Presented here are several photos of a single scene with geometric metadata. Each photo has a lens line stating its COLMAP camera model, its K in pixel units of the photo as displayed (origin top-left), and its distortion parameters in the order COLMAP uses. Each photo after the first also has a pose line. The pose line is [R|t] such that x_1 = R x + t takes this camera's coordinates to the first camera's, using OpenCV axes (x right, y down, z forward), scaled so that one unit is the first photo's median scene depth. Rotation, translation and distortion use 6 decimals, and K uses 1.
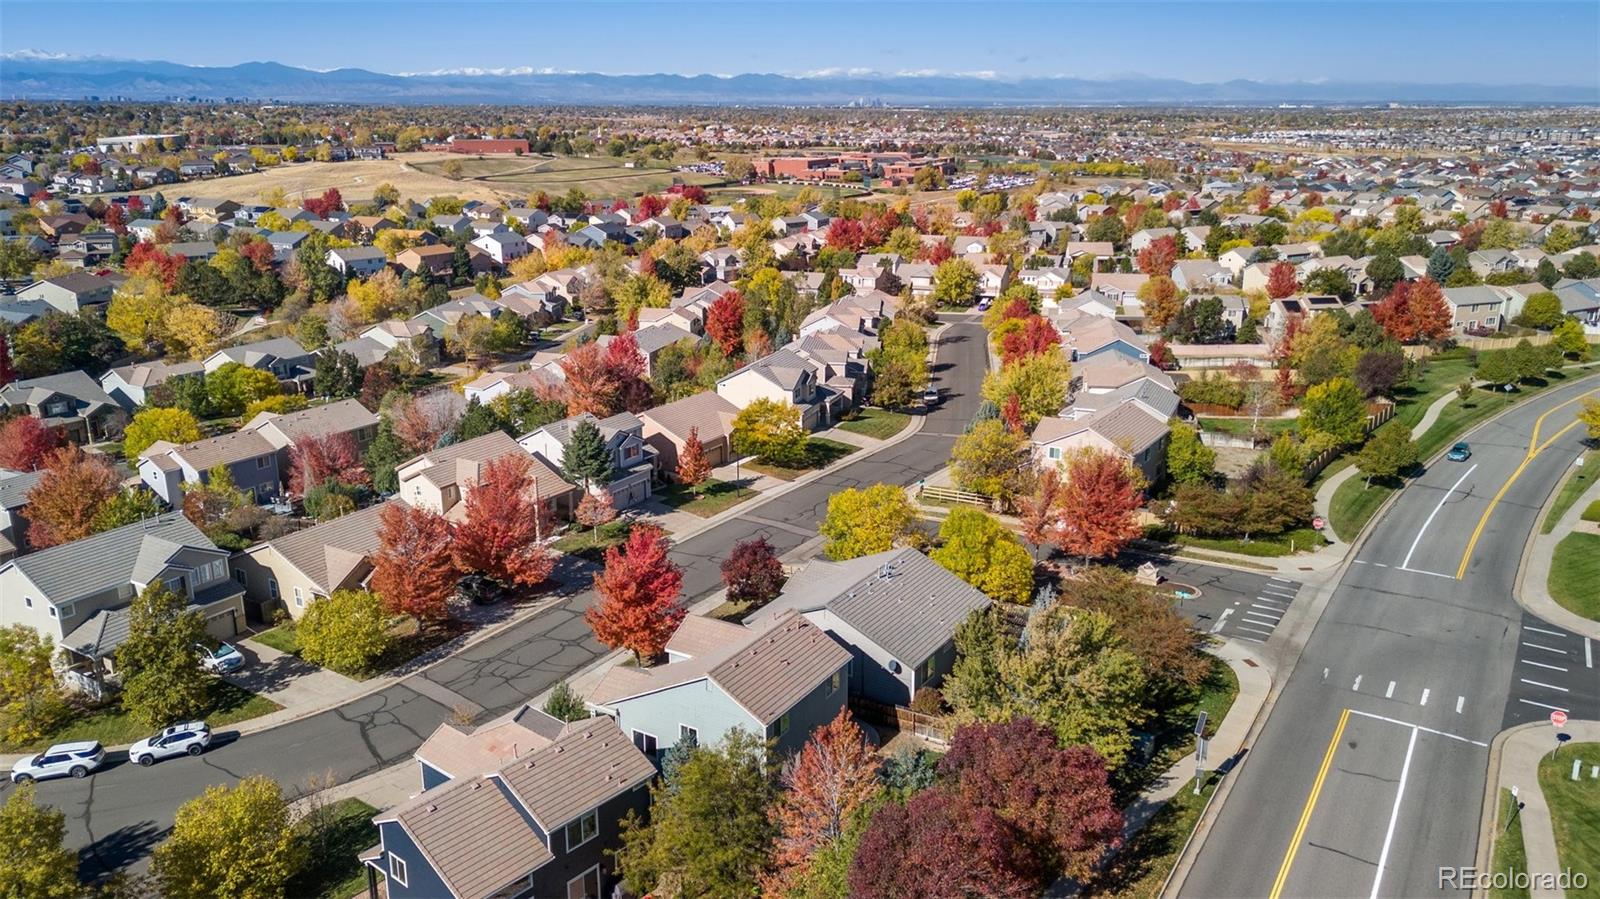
lens RADIAL K [[1179.9, 0, 800.0], [0, 1179.9, 449.5], [0, 0, 1]] dist [0.079244, -0.090830]
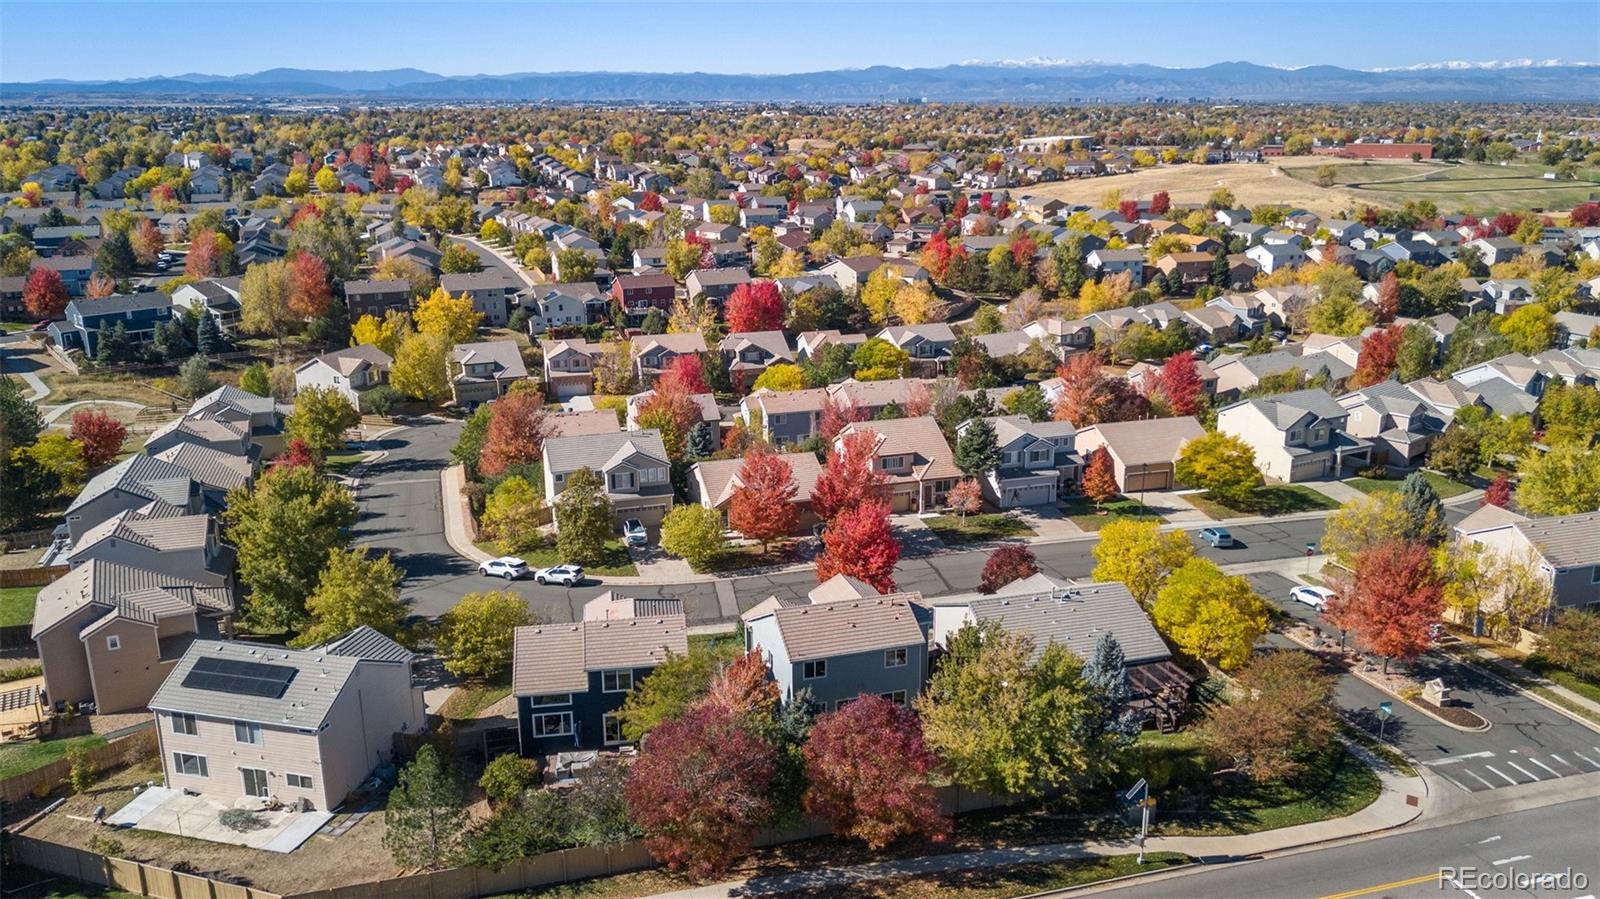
lens RADIAL K [[1230.1, 0, 800.0], [0, 1230.1, 449.5], [0, 0, 1]] dist [0.048922, -0.108143]
pose [[0.747301, 0.174137, -0.641263, 0.168694], [-0.178924, 0.982140, 0.058193, -0.012209], [0.639944, 0.071250, 0.765111, 0.006750]]
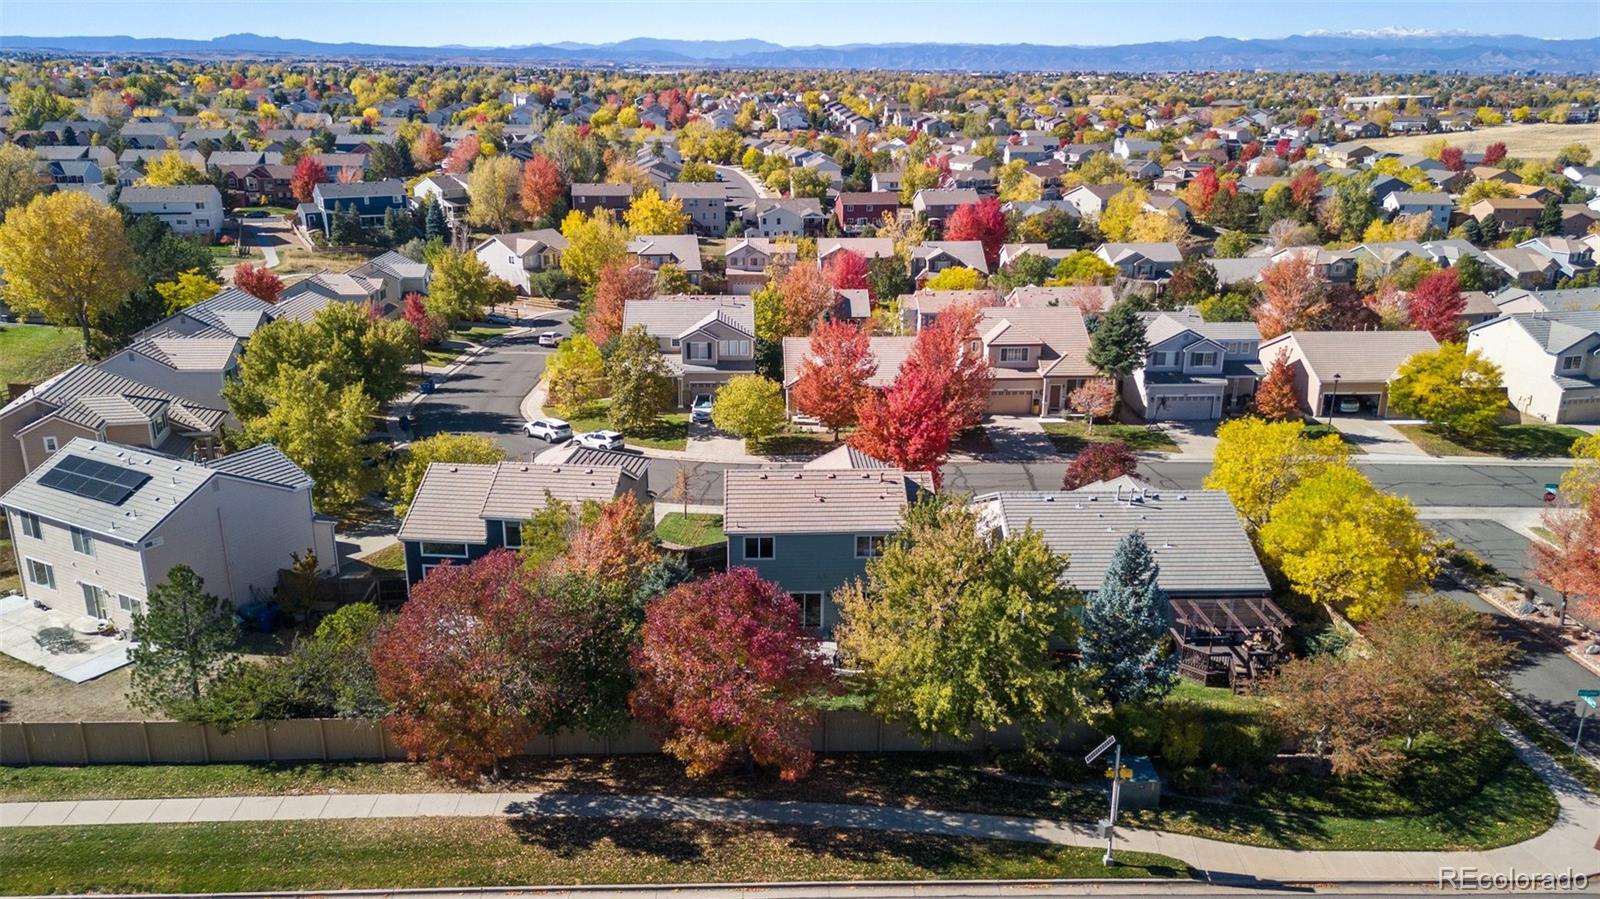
lens RADIAL K [[1179.9, 0, 800.0], [0, 1179.9, 449.5], [0, 0, 1]] dist [0.079244, -0.090830]
pose [[0.556626, 0.253902, -0.791013, 0.163743], [-0.238052, 0.960972, 0.140942, 0.005457], [0.795927, 0.109851, 0.595343, 0.109525]]
